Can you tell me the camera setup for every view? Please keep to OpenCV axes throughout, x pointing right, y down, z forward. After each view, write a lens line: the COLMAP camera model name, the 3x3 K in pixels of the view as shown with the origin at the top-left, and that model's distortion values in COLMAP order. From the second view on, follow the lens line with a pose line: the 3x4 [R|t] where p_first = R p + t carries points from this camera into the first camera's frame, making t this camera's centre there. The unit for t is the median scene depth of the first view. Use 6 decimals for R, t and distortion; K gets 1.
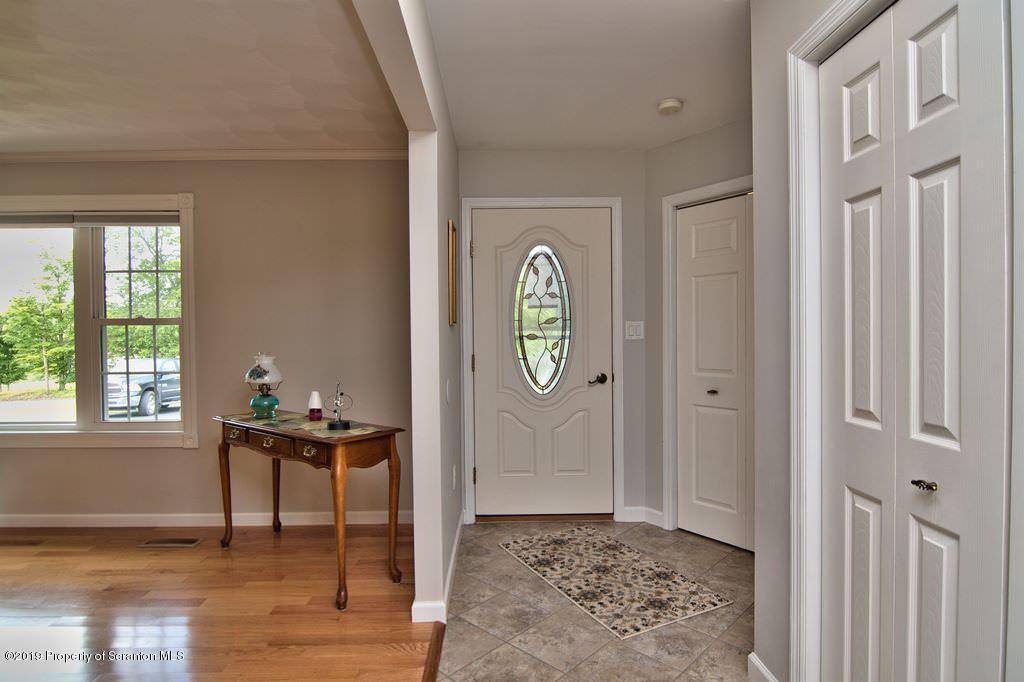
lens RADIAL K [[561.6, 0, 512.0], [0, 561.6, 341.0], [0, 0, 1]] dist [0.001982, -0.015084]
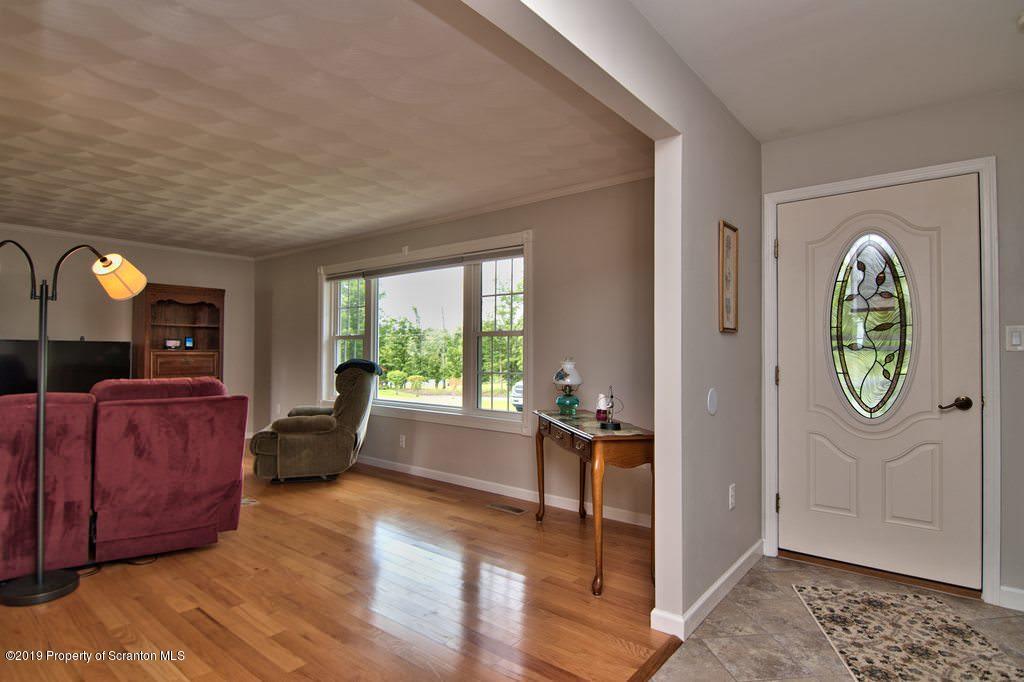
lens RADIAL K [[561.6, 0, 512.0], [0, 561.6, 341.0], [0, 0, 1]] dist [0.001982, -0.015084]
pose [[0.746338, -0.003332, -0.665558, 0.233846], [-0.018650, 0.999490, -0.025917, 0.016804], [0.665305, 0.031755, 0.745896, 0.057773]]
